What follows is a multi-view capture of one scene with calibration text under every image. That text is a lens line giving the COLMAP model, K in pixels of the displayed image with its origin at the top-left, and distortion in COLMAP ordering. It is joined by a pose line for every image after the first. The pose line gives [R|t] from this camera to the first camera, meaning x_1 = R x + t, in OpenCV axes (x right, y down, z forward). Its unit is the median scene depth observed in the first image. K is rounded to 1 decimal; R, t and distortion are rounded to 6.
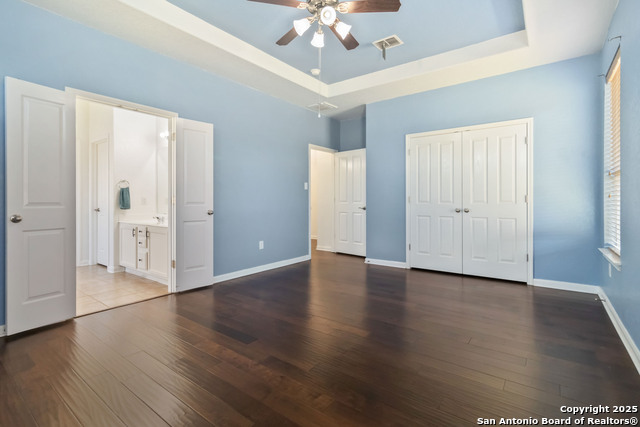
lens RADIAL K [[301.5, 0, 320.4], [0, 301.5, 206.8], [0, 0, 1]] dist [0.002793, 0.000137]
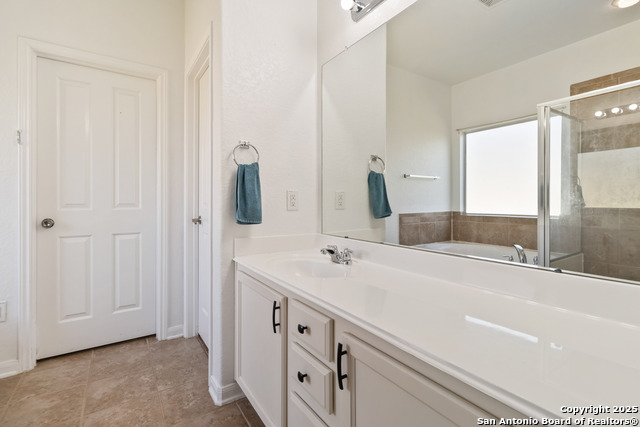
lens RADIAL K [[301.5, 0, 326.5], [0, 301.5, 202.8], [0, 0, 1]] dist [0.002793, 0.000137]
pose [[0.946981, -0.001764, -0.321283, -0.440073], [-0.000224, 0.999981, -0.006150, -0.015153], [0.321288, 0.005896, 0.946963, 0.683119]]
